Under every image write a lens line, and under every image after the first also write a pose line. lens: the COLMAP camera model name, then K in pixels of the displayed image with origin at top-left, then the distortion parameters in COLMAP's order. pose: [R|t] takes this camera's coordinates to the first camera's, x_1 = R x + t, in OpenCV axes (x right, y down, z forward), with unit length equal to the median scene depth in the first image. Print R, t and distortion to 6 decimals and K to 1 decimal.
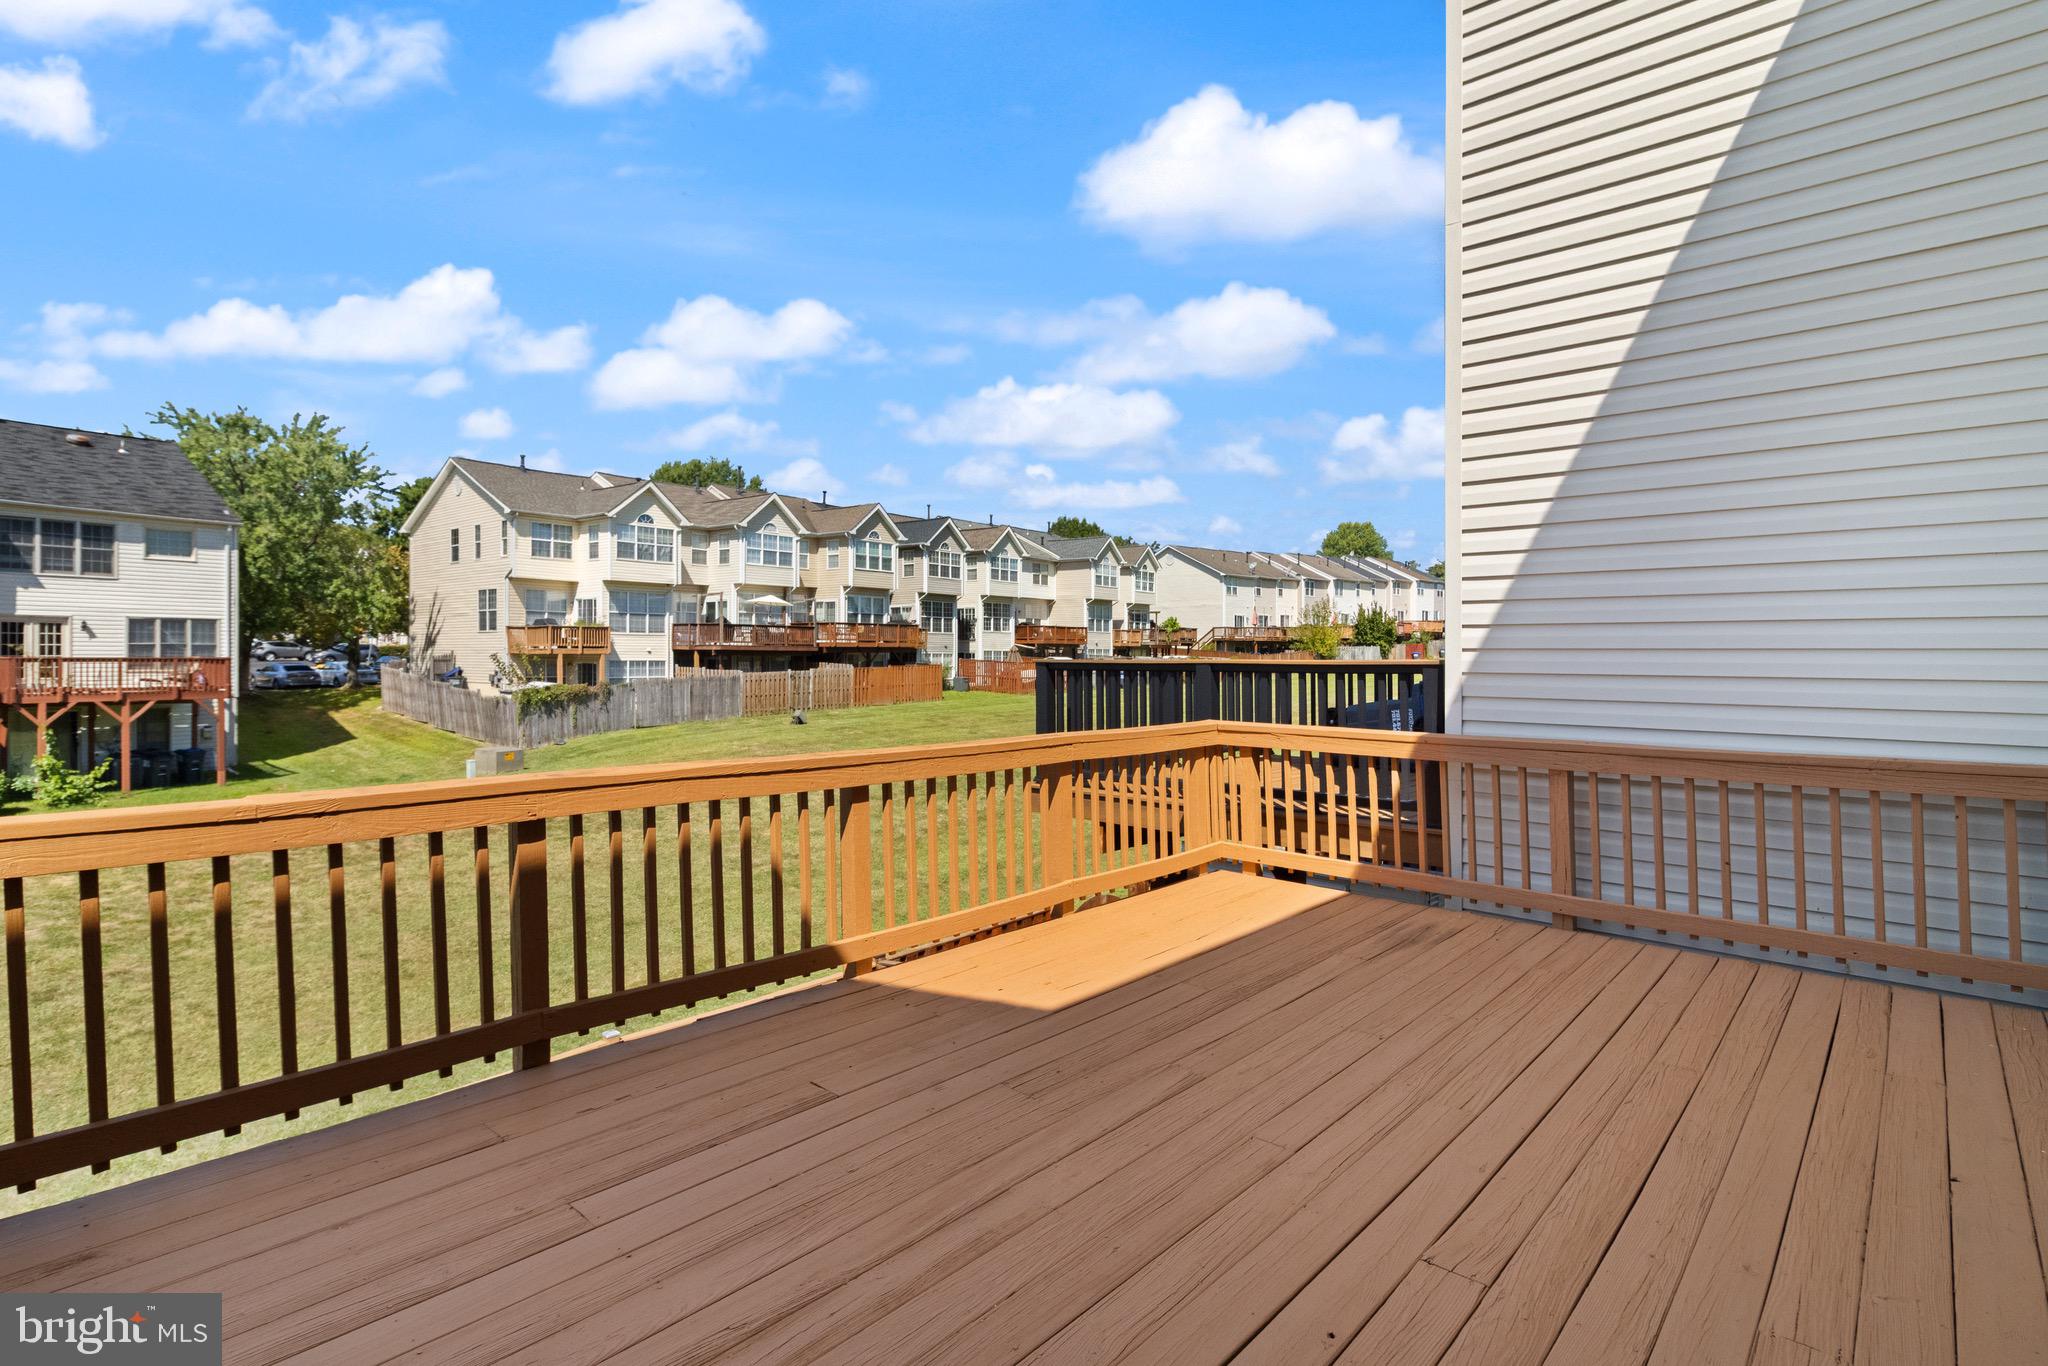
lens RADIAL K [[962.8, 0, 973.0], [0, 962.8, 675.1], [0, 0, 1]] dist [0.000672, -0.001068]
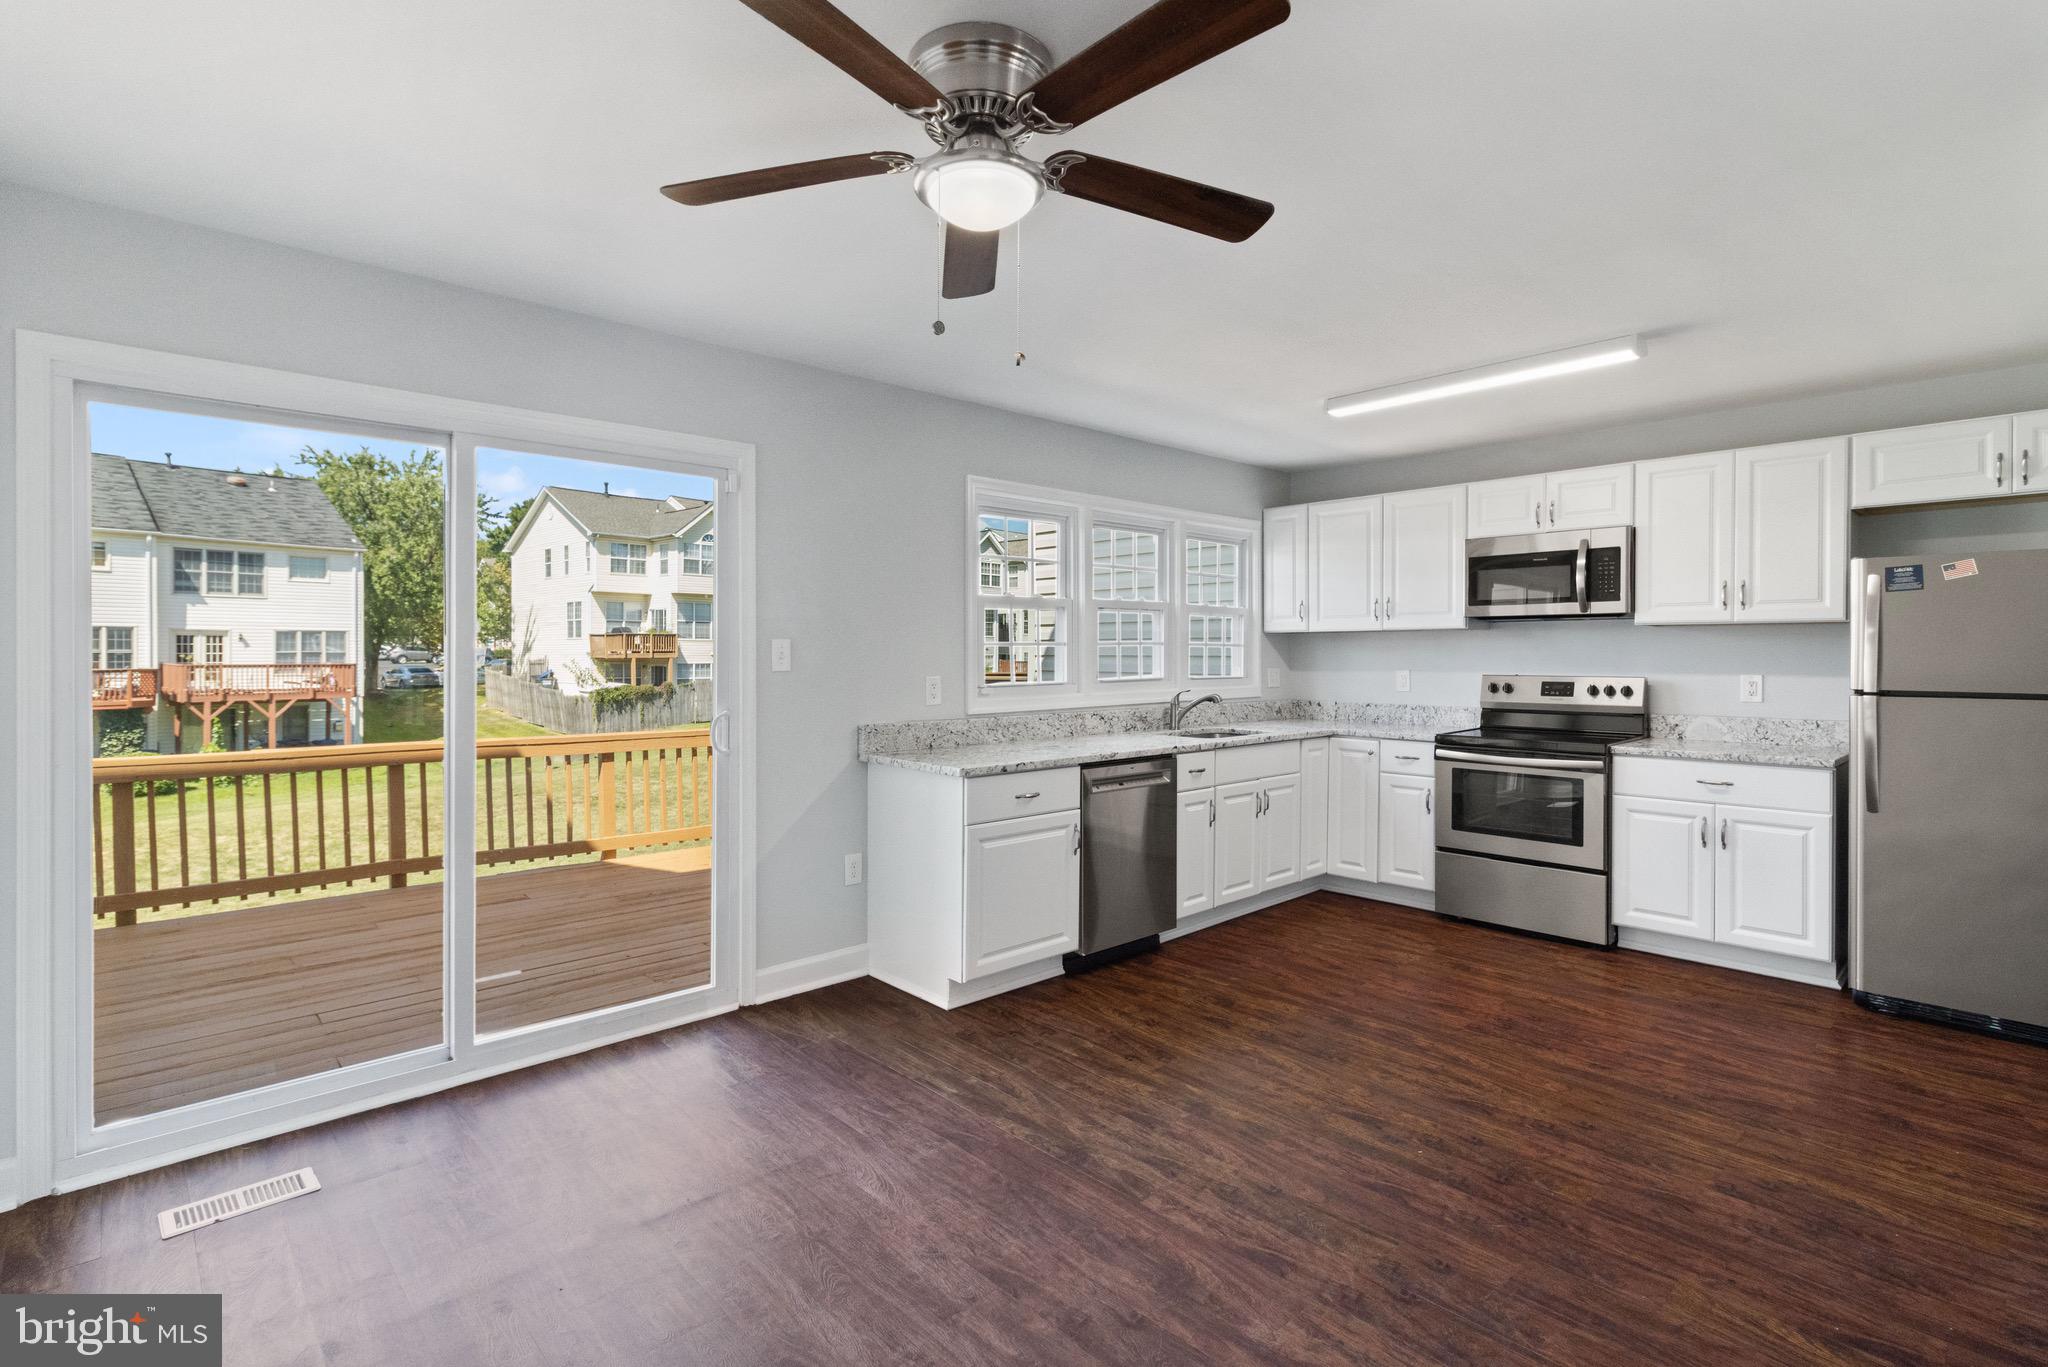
lens RADIAL K [[962.8, 0, 1015.2], [0, 962.8, 669.9], [0, 0, 1]] dist [0.000672, -0.001068]
pose [[0.996976, -0.003153, -0.077649, 0.120970], [0.002994, 0.999993, -0.002157, -0.004583], [0.077656, 0.001918, 0.996978, -0.111015]]
